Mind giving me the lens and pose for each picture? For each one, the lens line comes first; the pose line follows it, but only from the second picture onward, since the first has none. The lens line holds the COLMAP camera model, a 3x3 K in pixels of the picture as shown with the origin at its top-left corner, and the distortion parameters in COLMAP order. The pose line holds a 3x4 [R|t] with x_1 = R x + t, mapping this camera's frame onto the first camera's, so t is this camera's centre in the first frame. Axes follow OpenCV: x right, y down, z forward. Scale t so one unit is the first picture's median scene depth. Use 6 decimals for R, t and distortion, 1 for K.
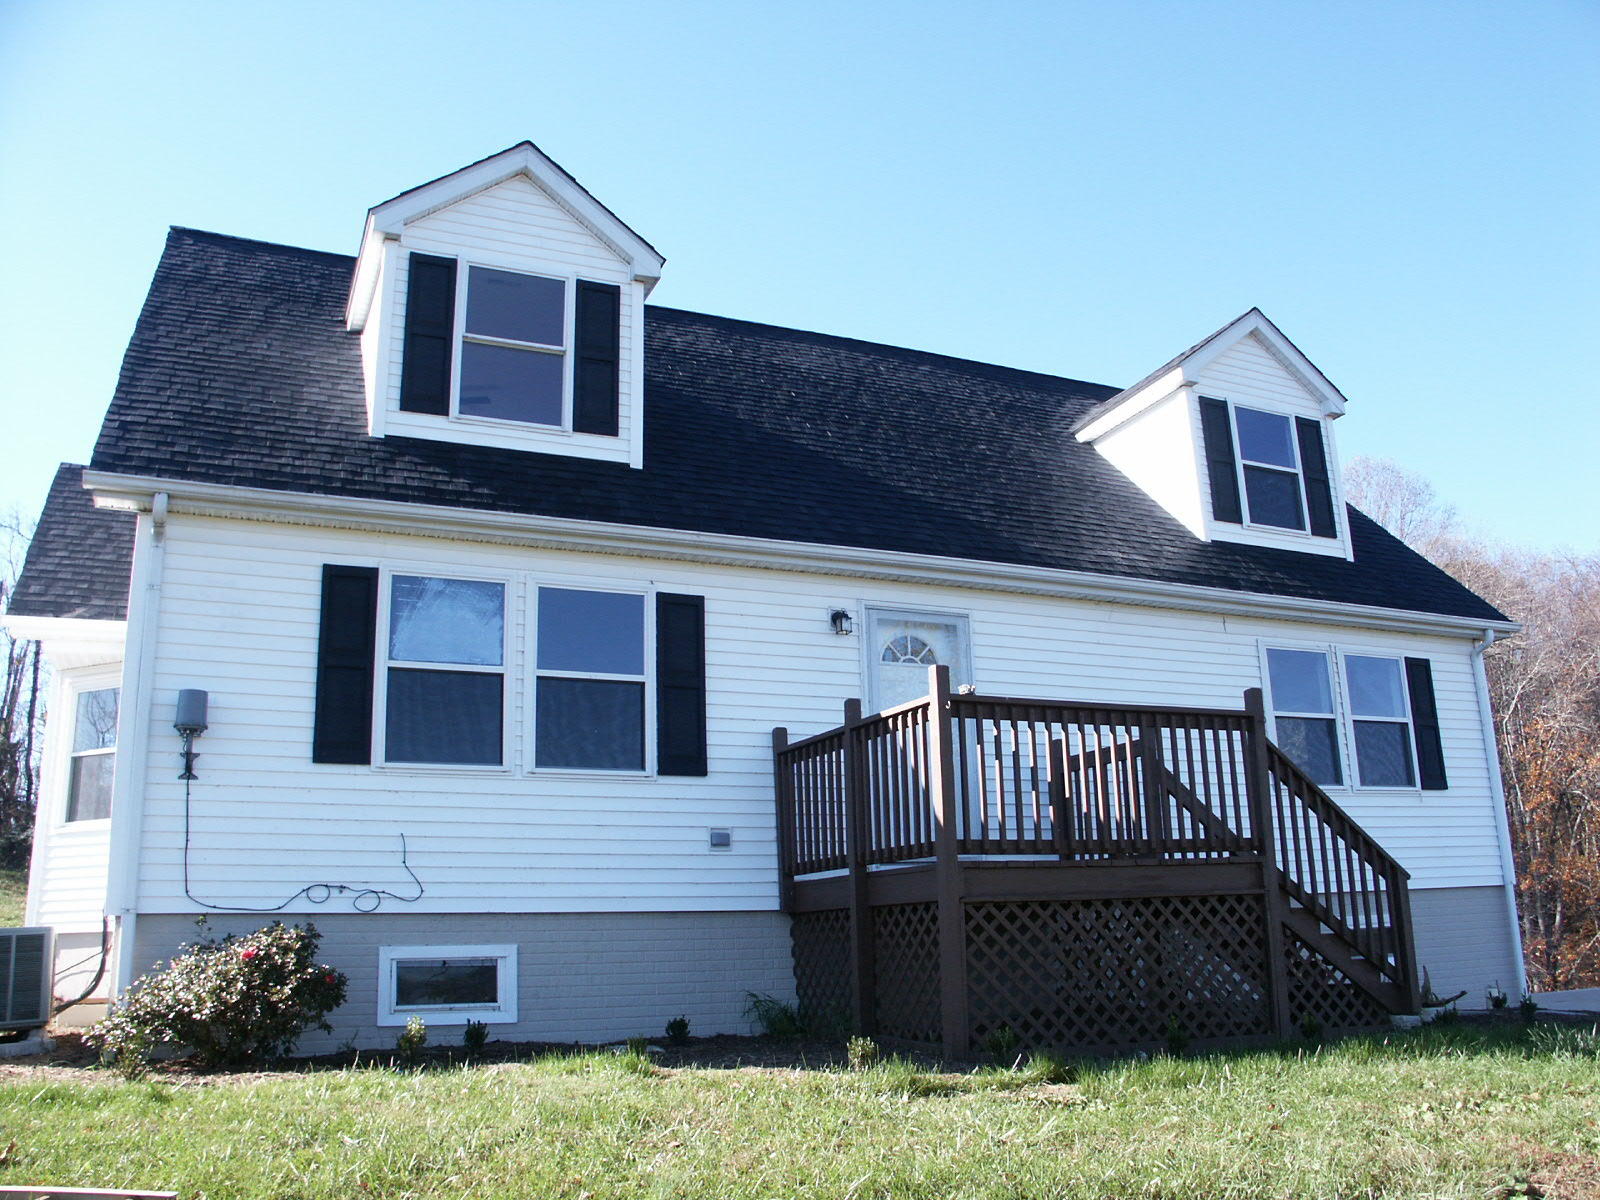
lens RADIAL K [[1333.8, 0, 841.3], [0, 1333.8, 634.5], [0, 0, 1]] dist [-0.195705, 0.176266]
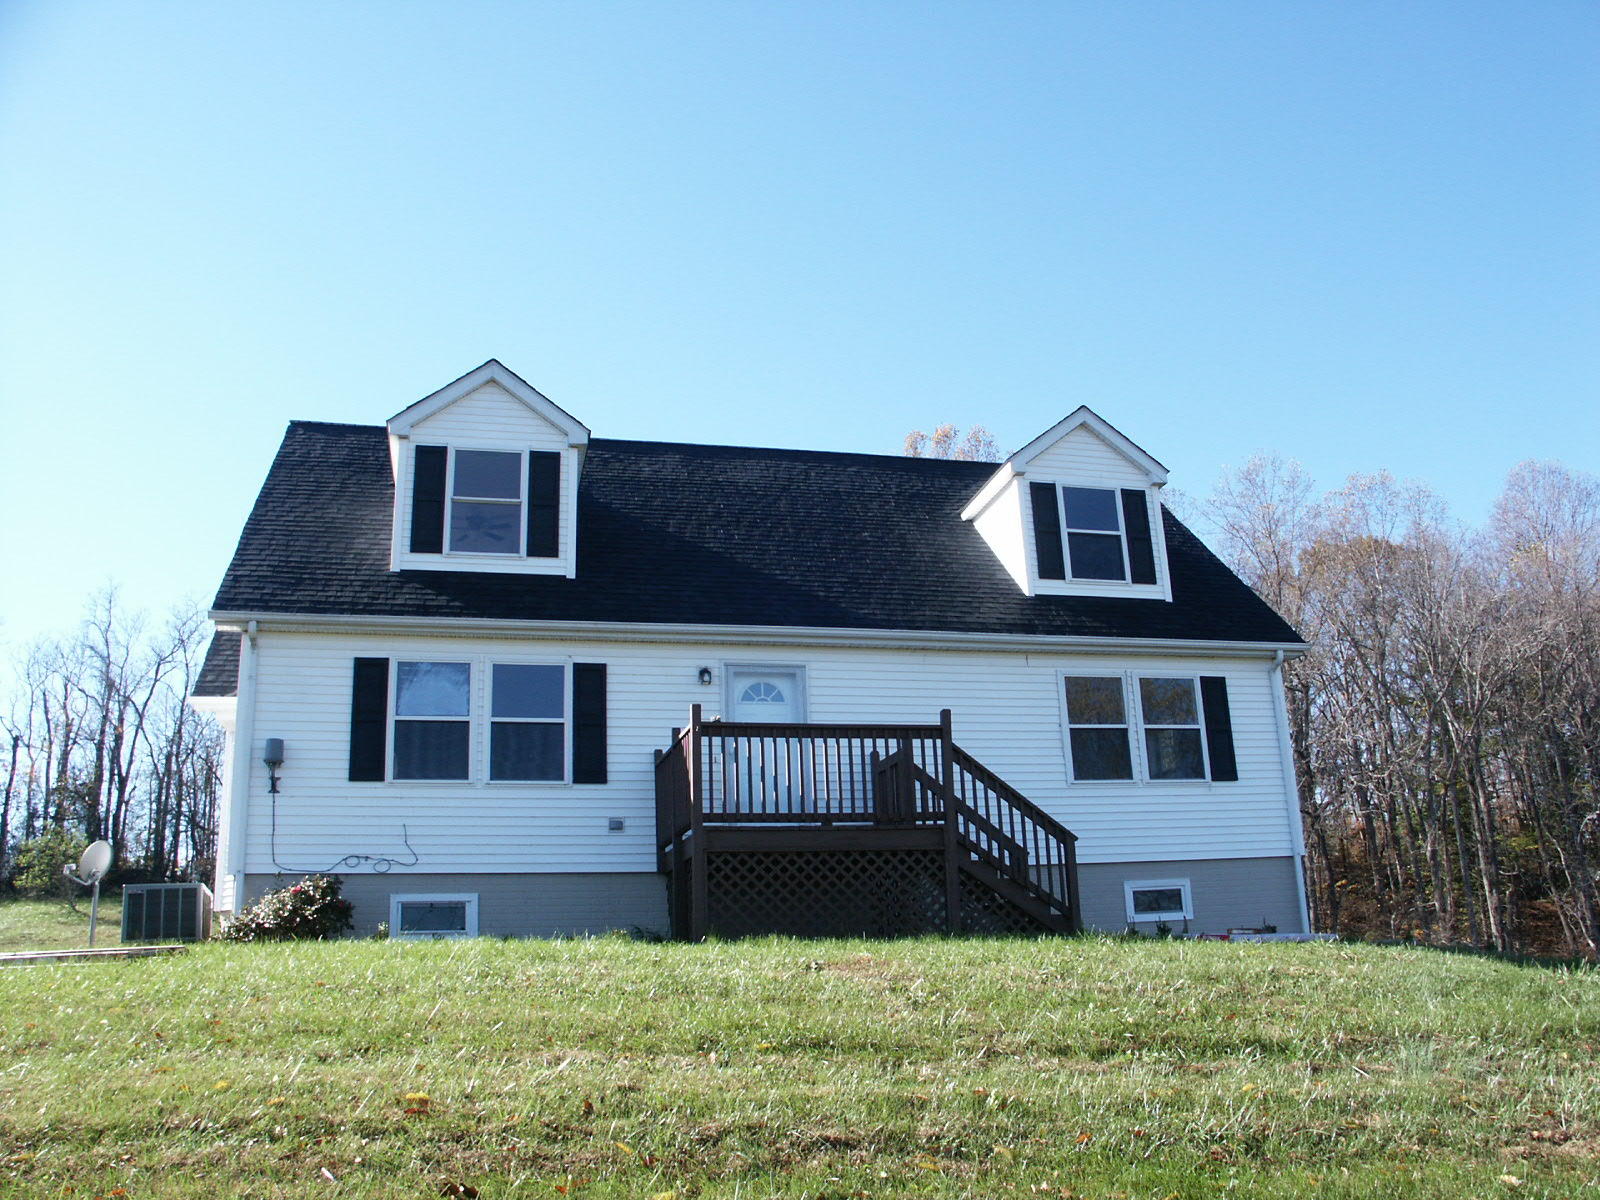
lens RADIAL K [[1333.8, 0, 841.3], [0, 1333.8, 634.5], [0, 0, 1]] dist [-0.195705, 0.176266]
pose [[0.983989, -0.056362, -0.169082, 0.422452], [0.051517, 0.998130, -0.032913, 0.001088], [0.170621, 0.023675, 0.985052, -0.435589]]
